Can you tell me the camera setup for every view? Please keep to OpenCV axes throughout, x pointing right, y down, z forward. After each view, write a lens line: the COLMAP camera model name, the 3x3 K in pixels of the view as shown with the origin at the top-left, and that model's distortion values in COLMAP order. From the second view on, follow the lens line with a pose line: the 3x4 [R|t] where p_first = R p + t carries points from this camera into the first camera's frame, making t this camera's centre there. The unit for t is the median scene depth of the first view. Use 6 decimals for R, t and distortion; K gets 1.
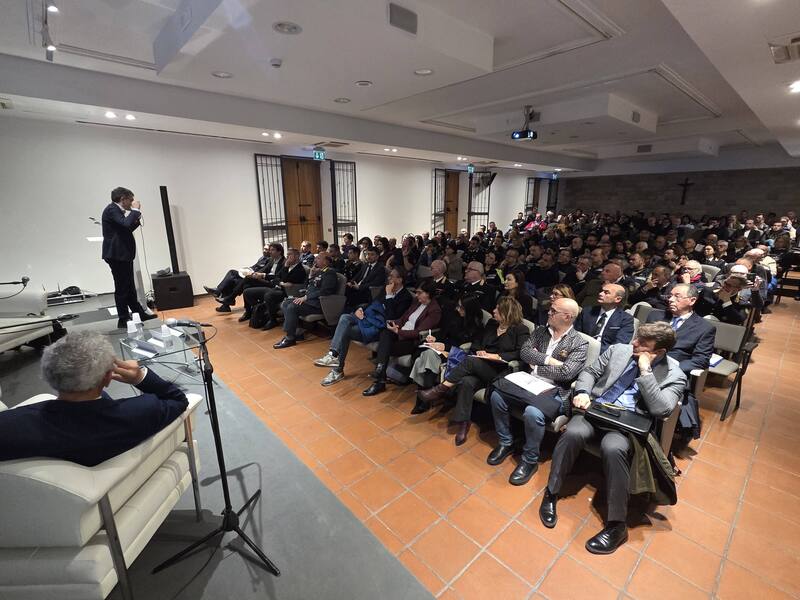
lens RADIAL K [[378.3, 0, 402.3], [0, 378.3, 302.3], [0, 0, 1]] dist [0.003230, 0.000061]
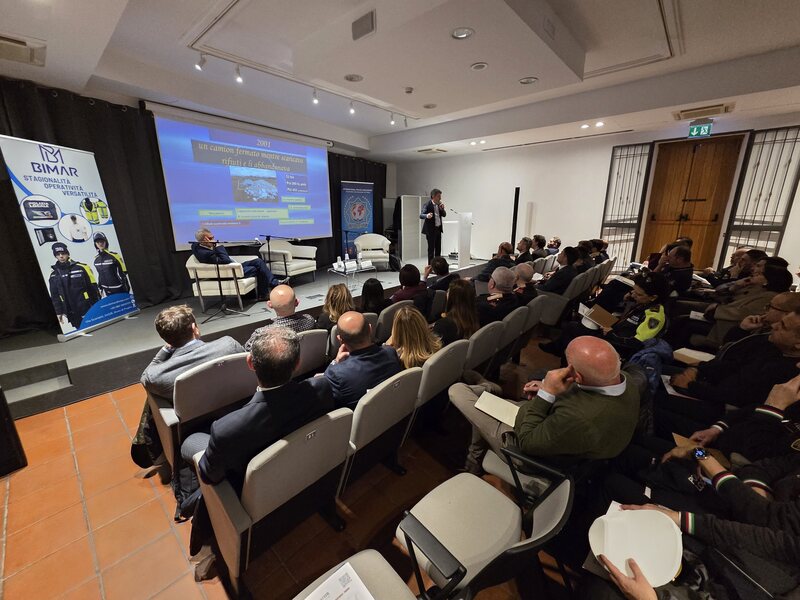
lens RADIAL K [[328.1, 0, 402.1], [0, 328.1, 299.4], [0, 0, 1]] dist [0.002437, 0.000650]
pose [[0.114673, 0.261644, -0.958328, 0.440205], [-0.245983, 0.942128, 0.227786, -0.083486], [0.962467, 0.209612, 0.172397, 0.414063]]
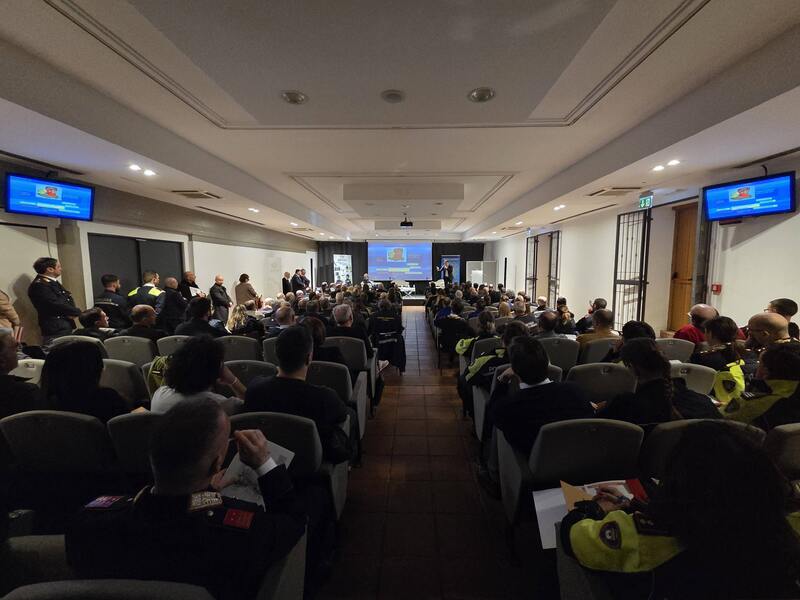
lens RADIAL K [[328.1, 0, 399.4], [0, 328.1, 297.0], [0, 0, 1]] dist [0.002437, 0.000650]
pose [[-0.836744, 0.057951, -0.544520, 0.659505], [-0.133725, 0.942654, 0.305813, -0.373807], [0.531016, 0.328703, -0.781010, 1.452232]]
